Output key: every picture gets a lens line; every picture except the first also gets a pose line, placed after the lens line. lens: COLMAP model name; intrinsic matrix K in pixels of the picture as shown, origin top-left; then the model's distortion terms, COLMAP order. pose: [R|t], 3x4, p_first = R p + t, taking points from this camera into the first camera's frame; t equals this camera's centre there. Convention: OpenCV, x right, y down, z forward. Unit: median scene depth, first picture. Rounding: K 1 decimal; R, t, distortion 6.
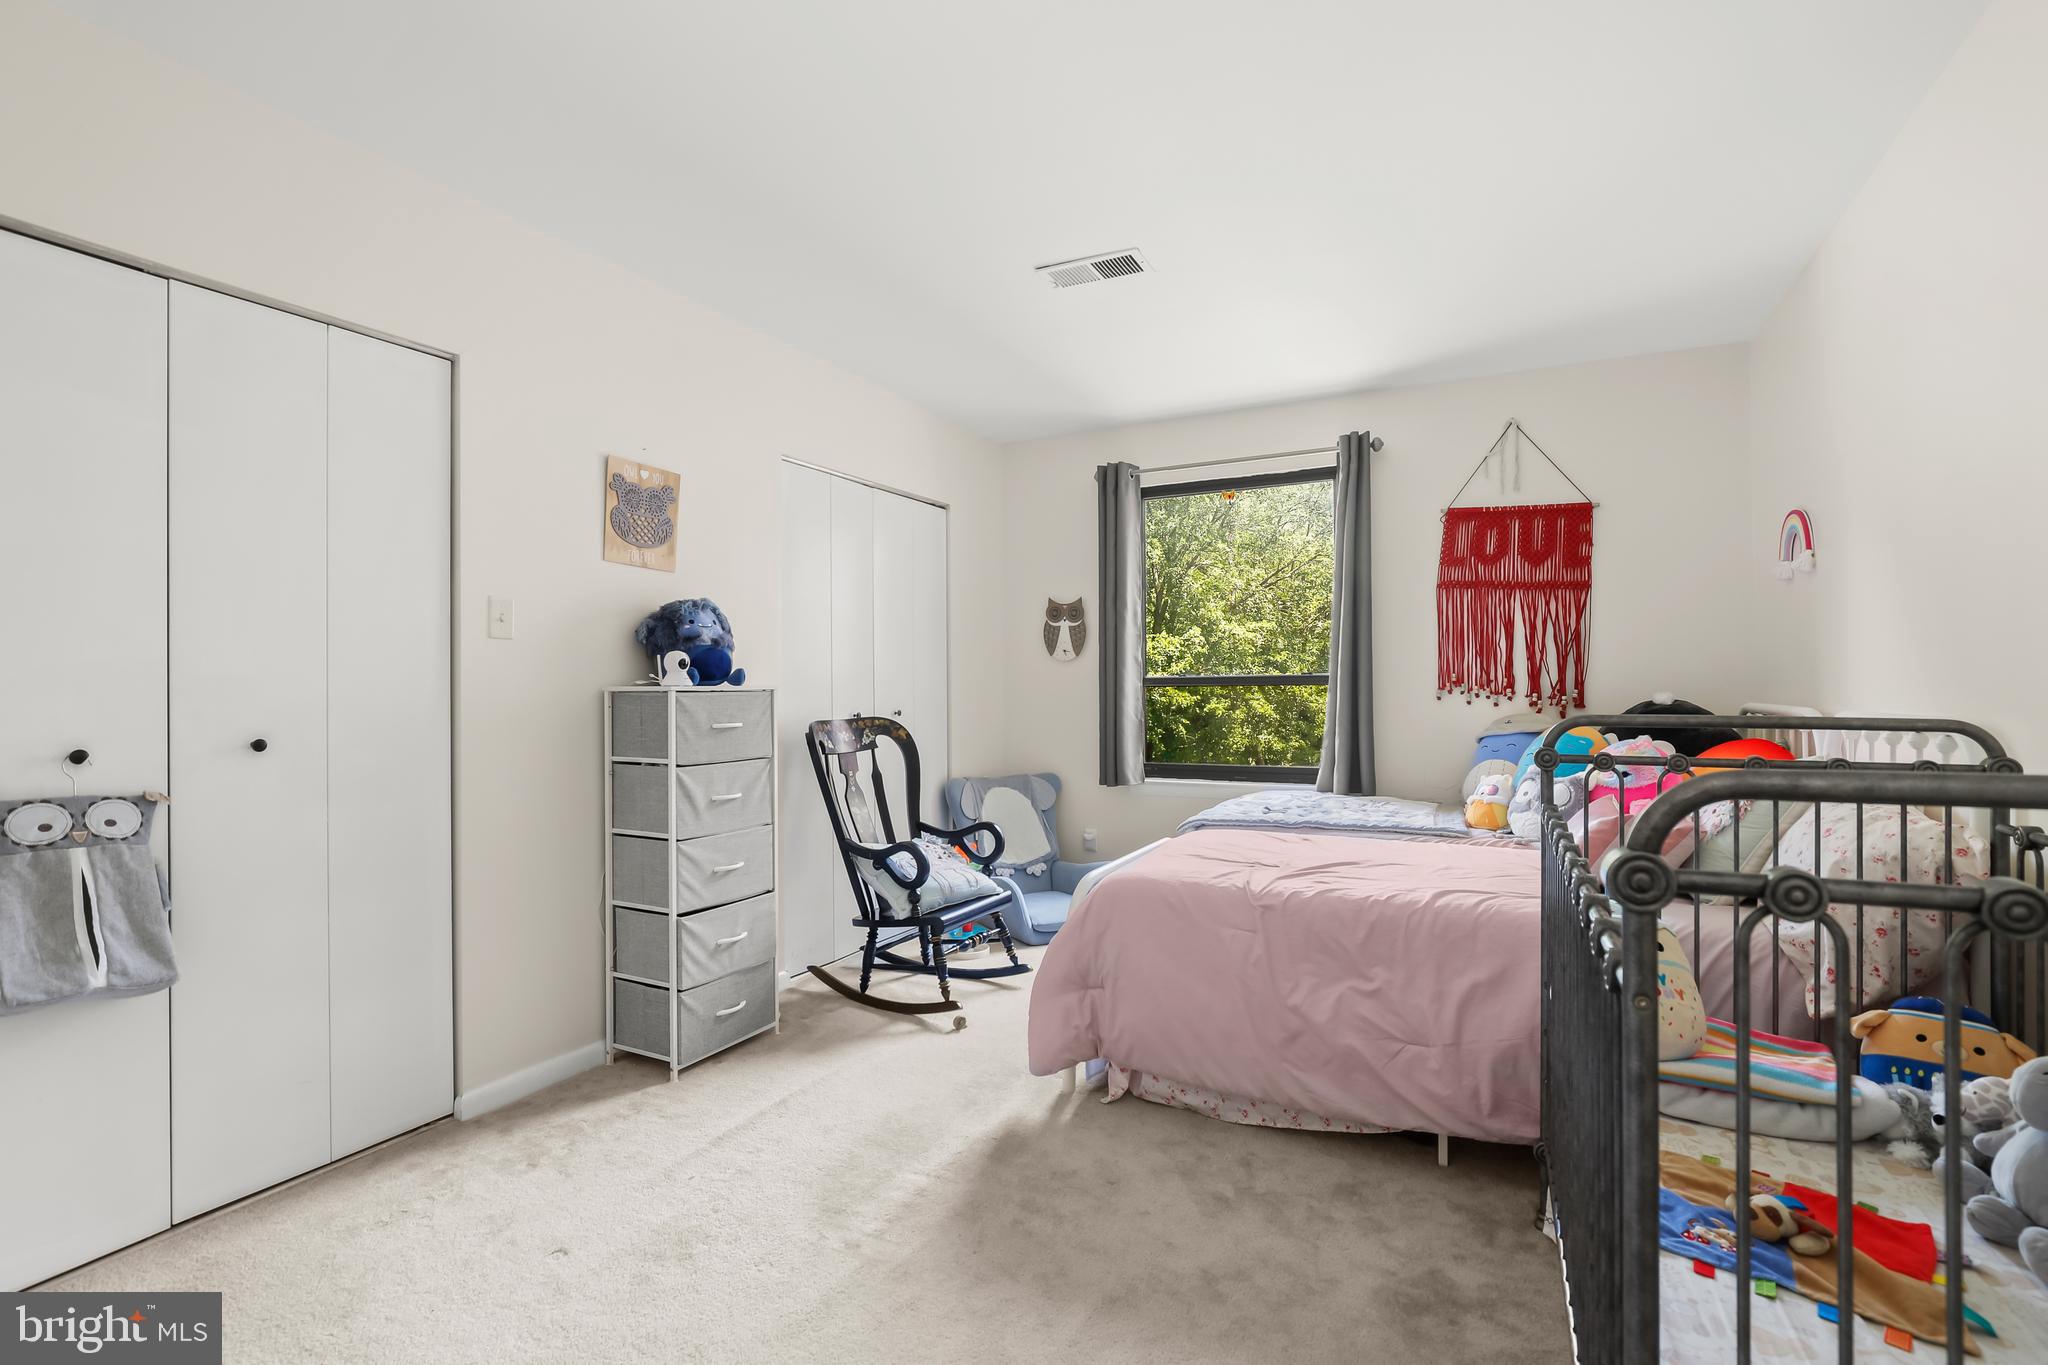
lens RADIAL K [[948.7, 0, 1030.3], [0, 948.7, 680.8], [0, 0, 1]] dist [-0.019085, 0.004757]
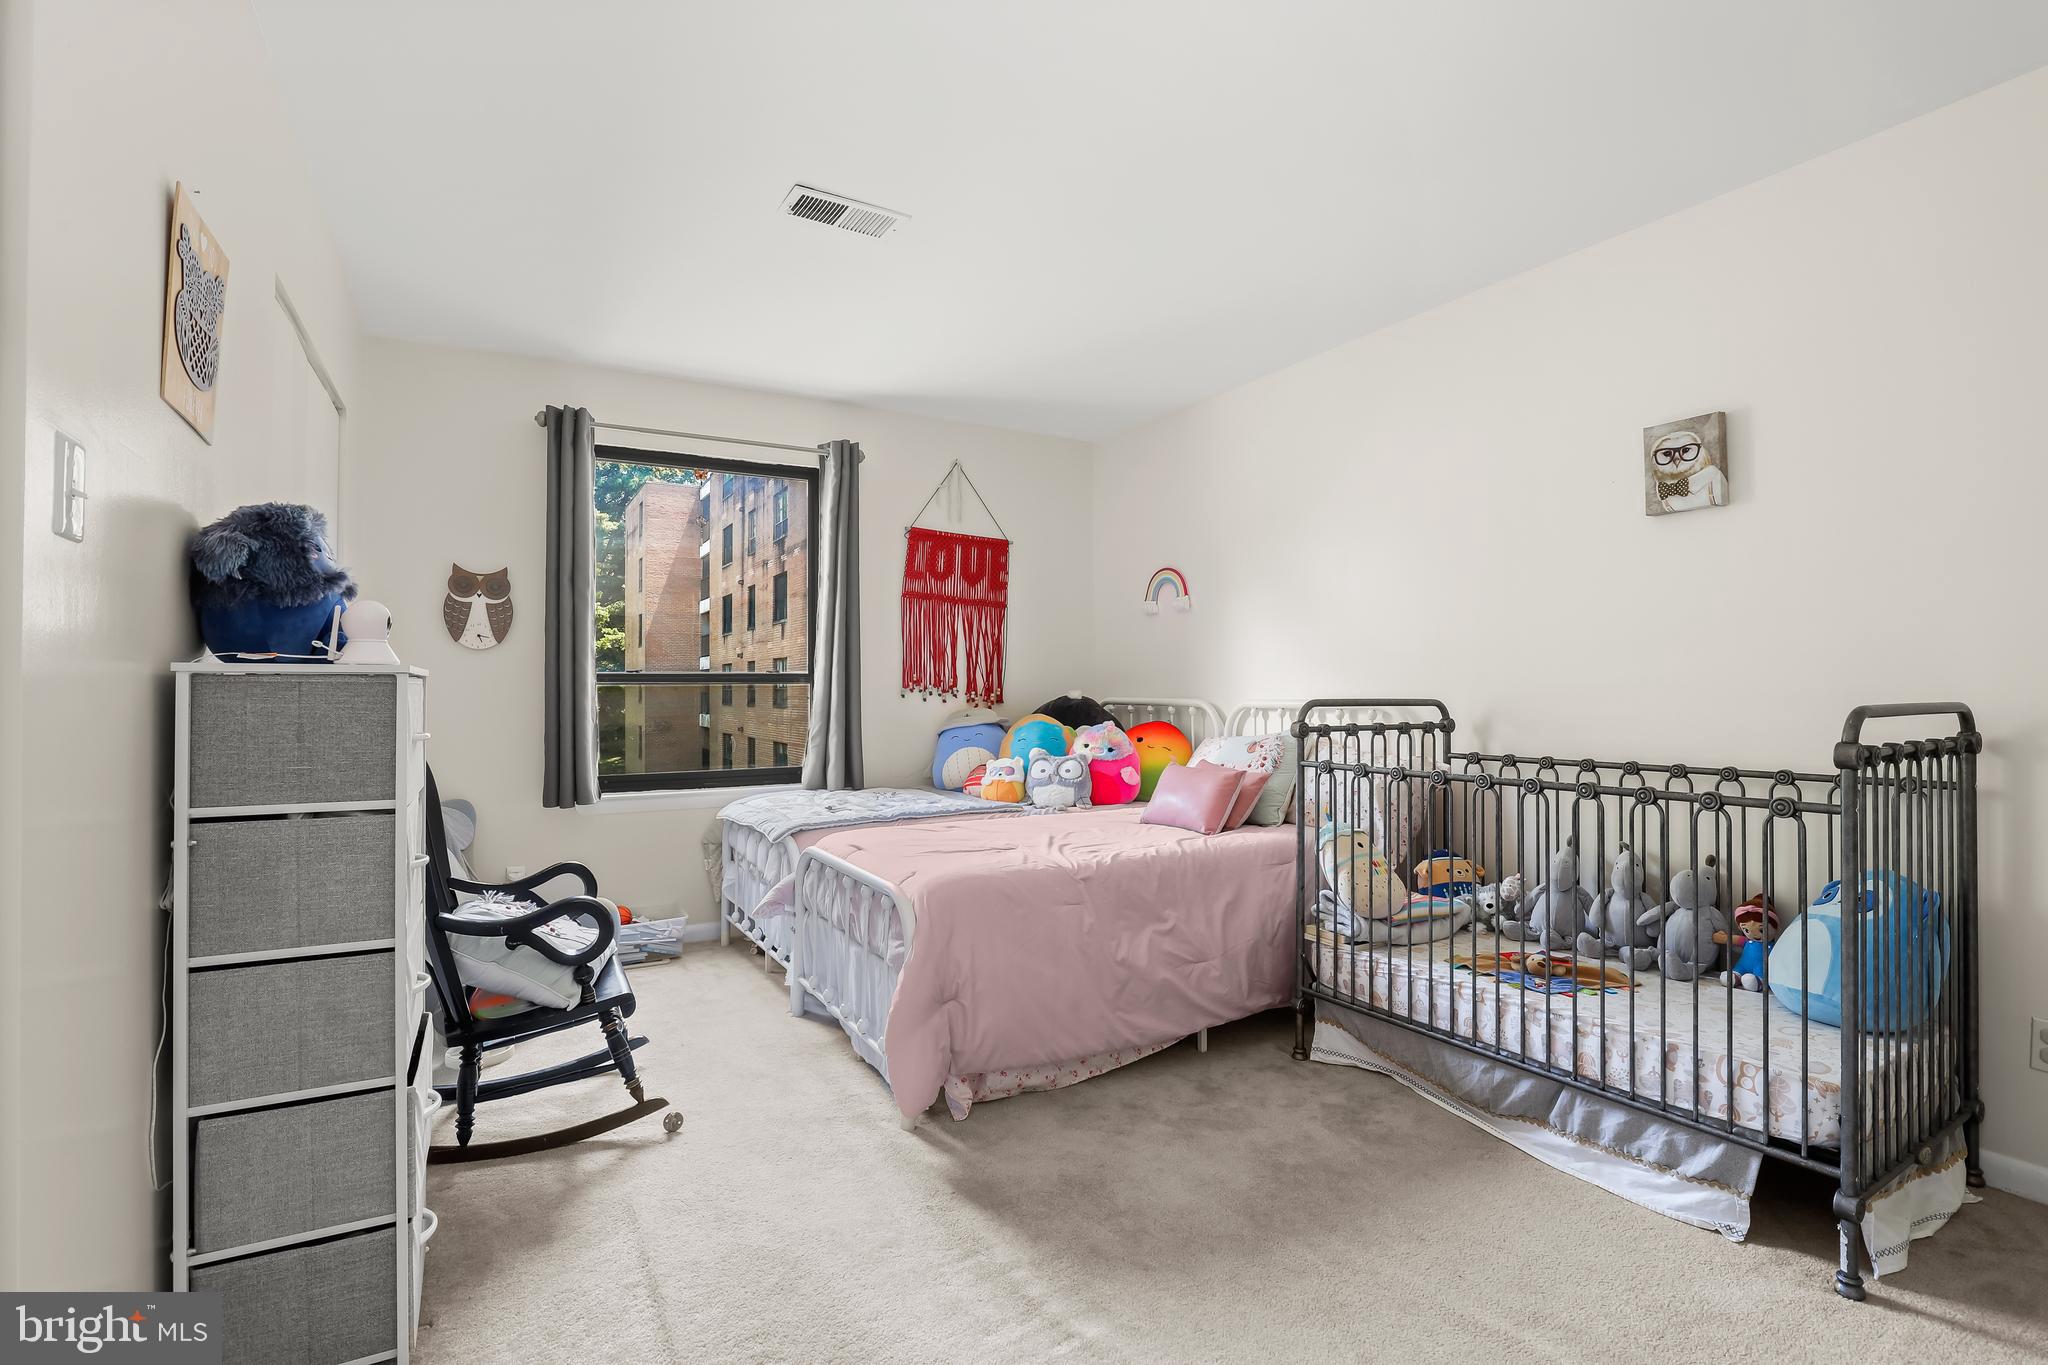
lens RADIAL K [[948.7, 0, 1028.2], [0, 948.7, 685.7], [0, 0, 1]] dist [-0.019085, 0.004757]
pose [[0.546344, 0.008705, 0.837516, -0.456420], [-0.004296, 0.999962, -0.007591, 0.015062], [-0.837550, 0.000550, 0.546361, 0.291732]]
